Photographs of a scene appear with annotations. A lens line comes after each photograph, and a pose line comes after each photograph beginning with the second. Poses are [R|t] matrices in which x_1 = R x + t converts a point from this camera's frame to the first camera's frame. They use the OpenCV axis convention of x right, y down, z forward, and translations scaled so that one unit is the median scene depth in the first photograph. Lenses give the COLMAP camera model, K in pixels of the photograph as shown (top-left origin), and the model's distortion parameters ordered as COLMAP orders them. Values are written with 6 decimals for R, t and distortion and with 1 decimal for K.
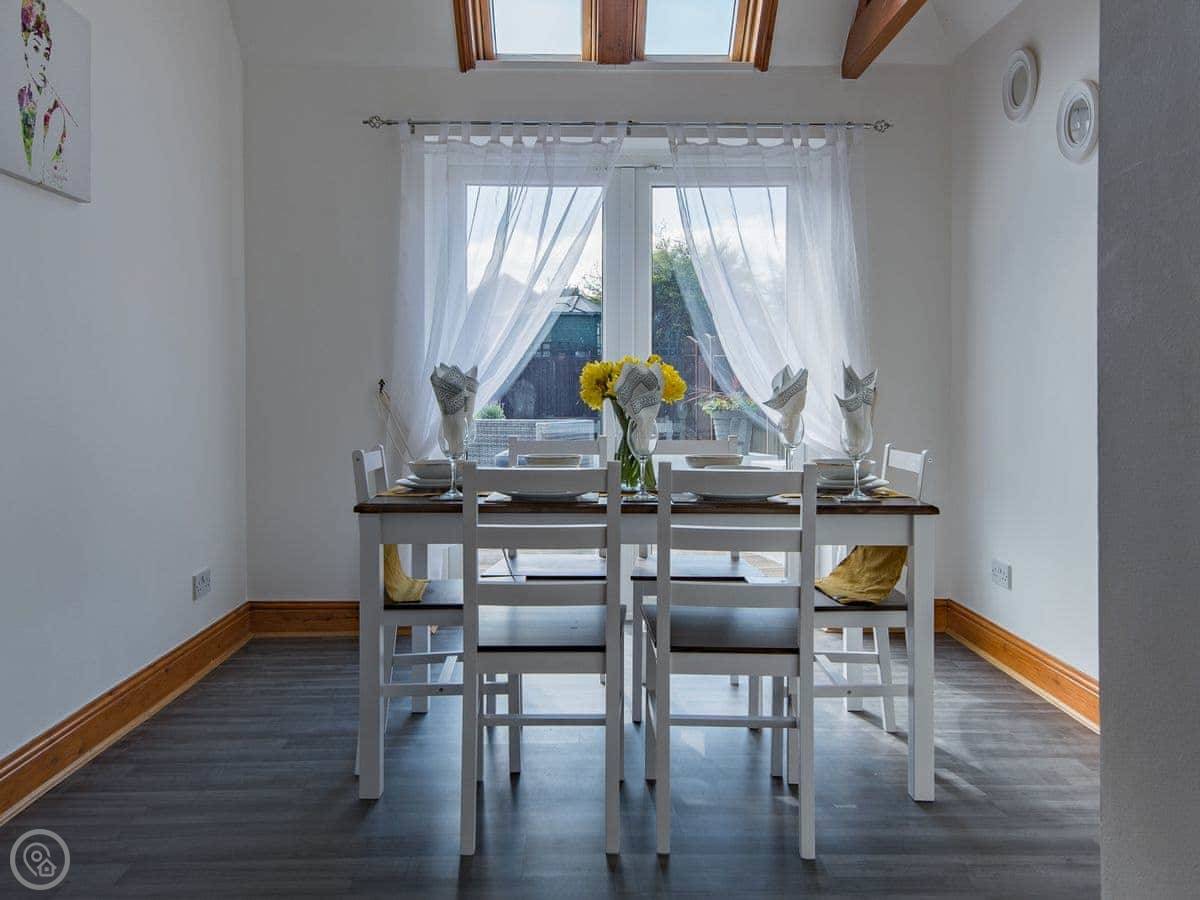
lens RADIAL K [[966.8, 0, 597.2], [0, 966.8, 440.0], [0, 0, 1]] dist [-0.003268, 0.003037]
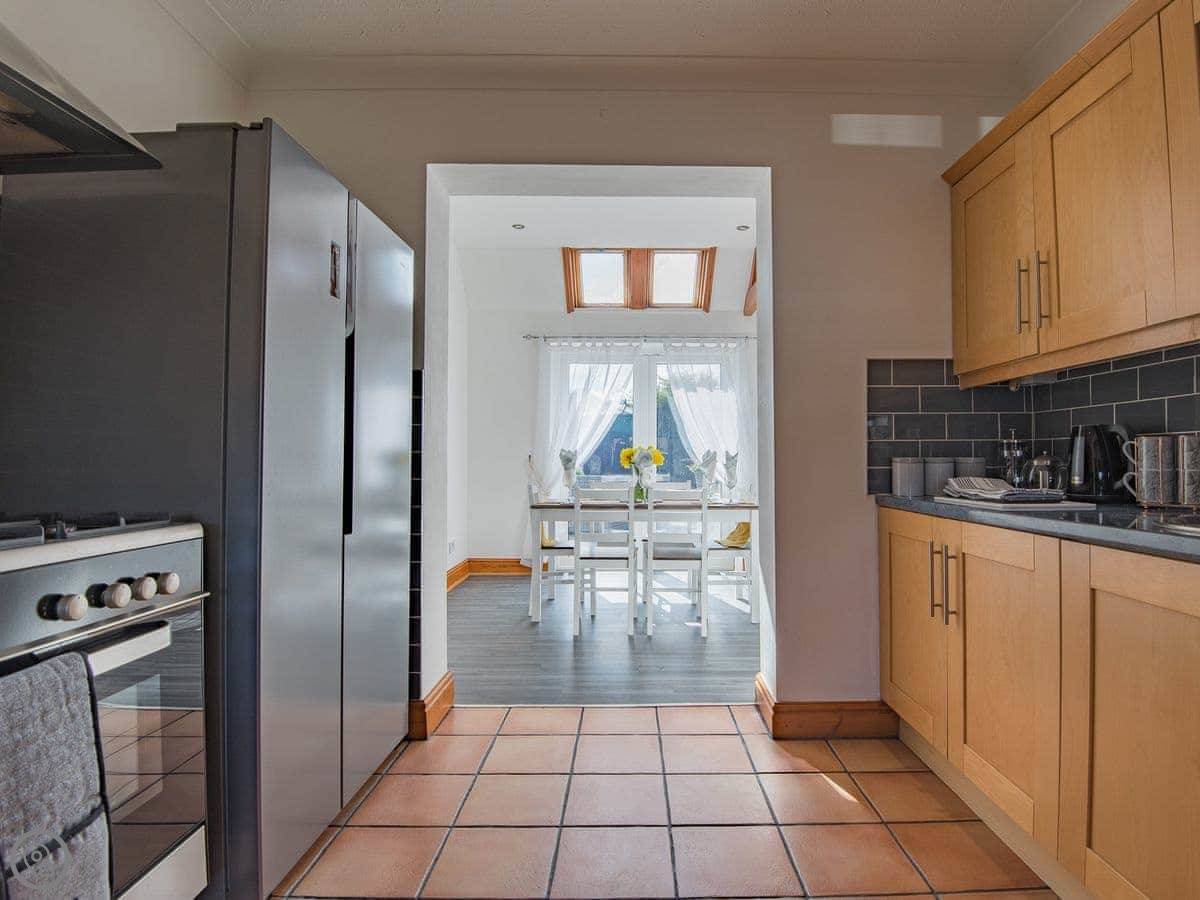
lens RADIAL K [[615.8, 0, 604.9], [0, 615.8, 446.7], [0, 0, 1]] dist [-0.003684, -0.001276]
pose [[0.998366, -0.001647, -0.057121, 0.030975], [-0.002378, 0.997522, -0.070321, 0.022829], [0.057095, 0.070342, 0.995888, -0.524535]]
